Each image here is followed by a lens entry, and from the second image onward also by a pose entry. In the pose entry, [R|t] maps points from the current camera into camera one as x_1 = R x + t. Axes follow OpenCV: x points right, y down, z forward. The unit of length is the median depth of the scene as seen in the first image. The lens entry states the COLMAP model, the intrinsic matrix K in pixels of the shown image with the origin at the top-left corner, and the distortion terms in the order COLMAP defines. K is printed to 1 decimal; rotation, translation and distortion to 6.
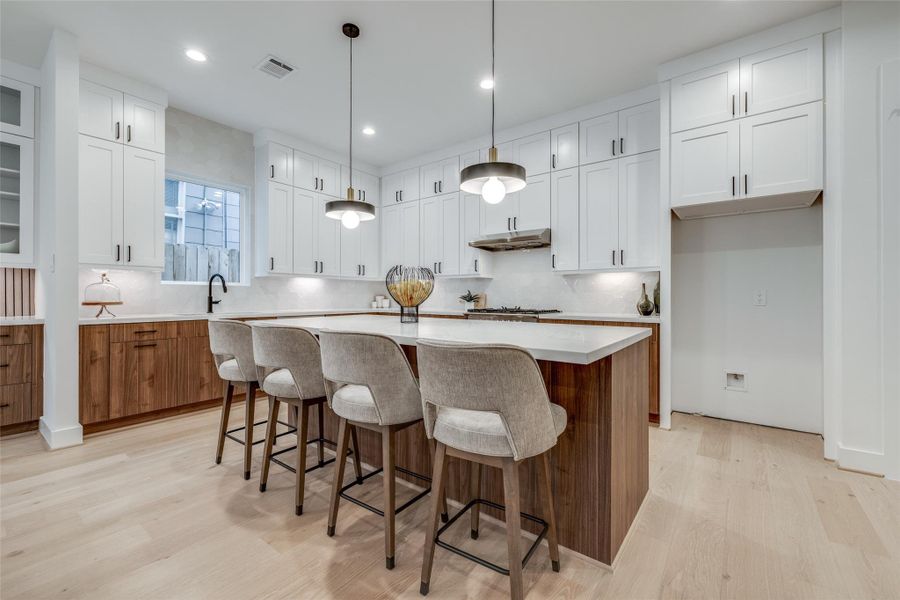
lens RADIAL K [[392.9, 0, 448.2], [0, 392.9, 291.7], [0, 0, 1]] dist [0.006518, -0.001667]
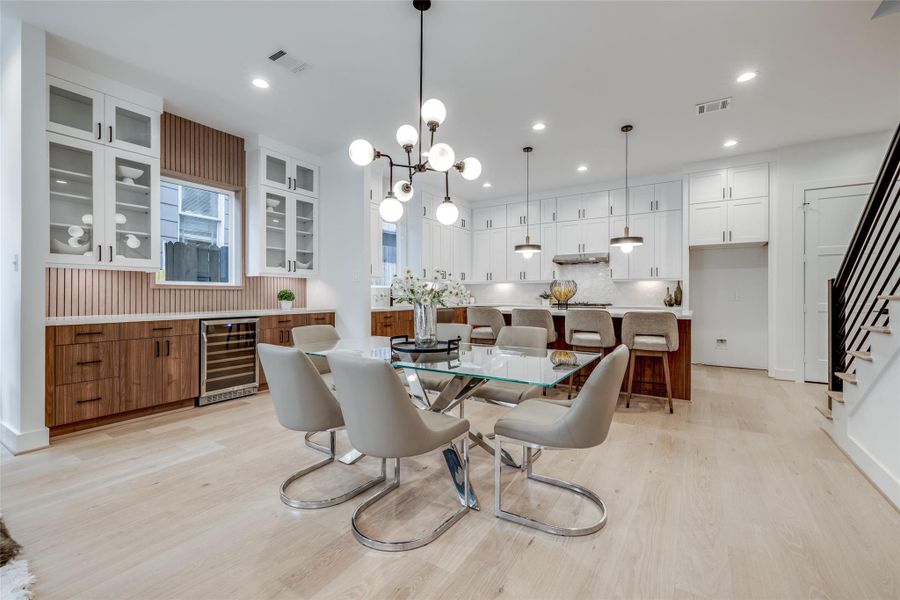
lens RADIAL K [[392.9, 0, 450.6], [0, 392.9, 291.3], [0, 0, 1]] dist [0.006518, -0.001667]
pose [[0.995654, -0.001188, 0.093121, -0.653710], [0.001186, 0.999999, 0.000077, -0.005086], [-0.093121, 0.000034, 0.995655, -0.652556]]
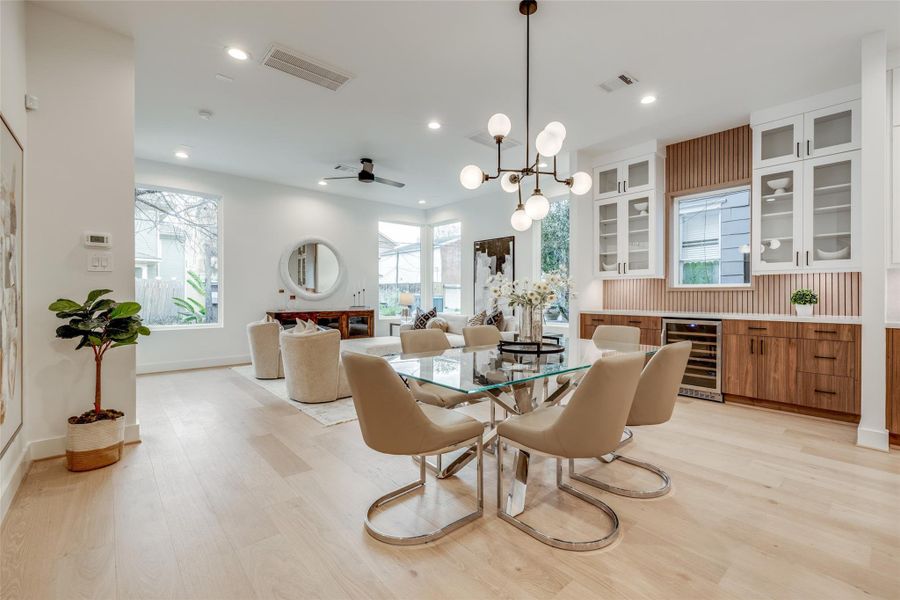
lens RADIAL K [[392.9, 0, 481.1], [0, 392.9, 302.2], [0, 0, 1]] dist [0.006518, -0.001667]
pose [[-0.147628, 0.016716, -0.988902, 0.133728], [0.007752, 0.999846, 0.015744, -0.001383], [0.989013, -0.005342, -0.147735, 0.131694]]
